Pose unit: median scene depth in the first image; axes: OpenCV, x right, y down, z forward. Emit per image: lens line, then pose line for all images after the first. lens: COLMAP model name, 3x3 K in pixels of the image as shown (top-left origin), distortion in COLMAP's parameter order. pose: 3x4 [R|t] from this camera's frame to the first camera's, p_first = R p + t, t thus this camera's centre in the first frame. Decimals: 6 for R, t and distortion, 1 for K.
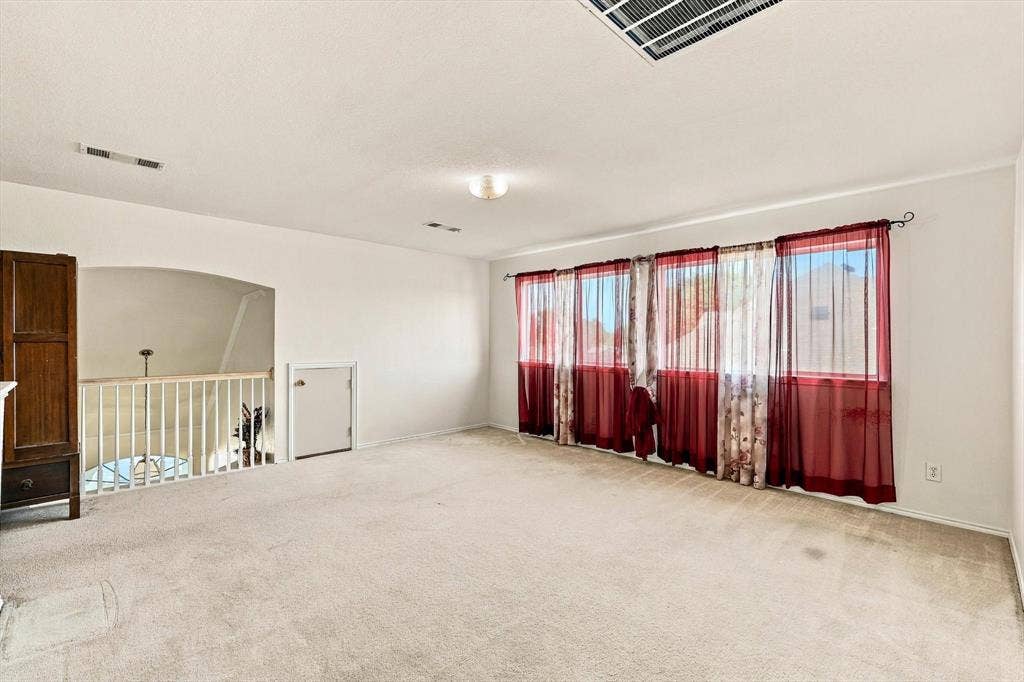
lens RADIAL K [[460.8, 0, 512.9], [0, 460.8, 338.9], [0, 0, 1]] dist [0.003429, 0.000233]
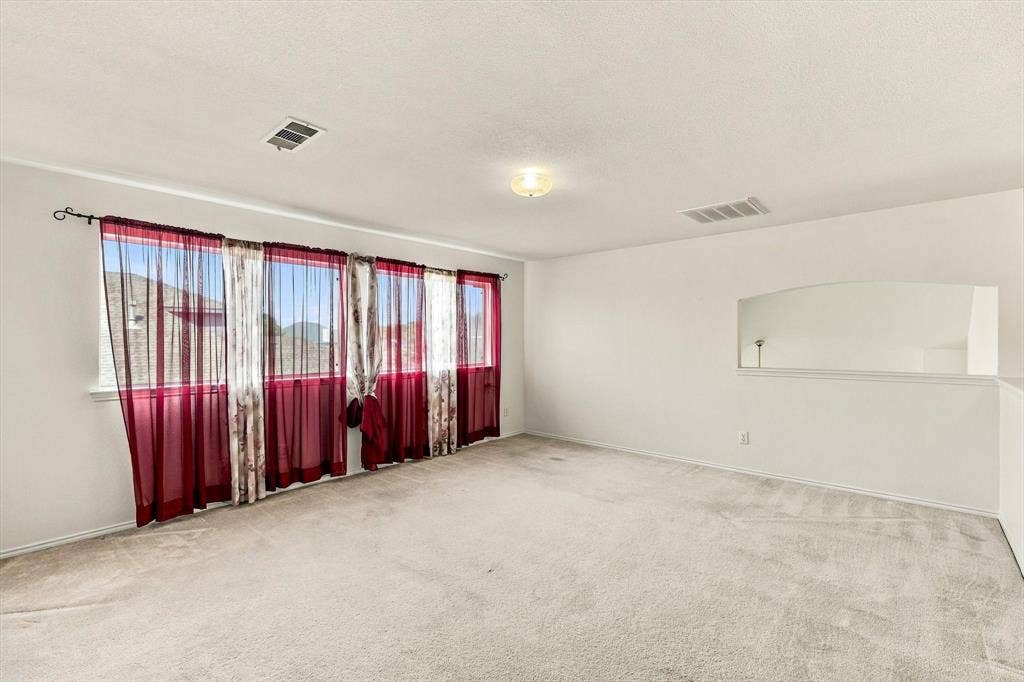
lens RADIAL K [[460.8, 0, 512.9], [0, 460.8, 338.9], [0, 0, 1]] dist [0.003429, 0.000233]
pose [[-0.088444, -0.002134, 0.996079, -0.692471], [0.002307, 0.999995, 0.002347, -0.011205], [-0.996079, 0.002506, -0.088438, 0.796678]]
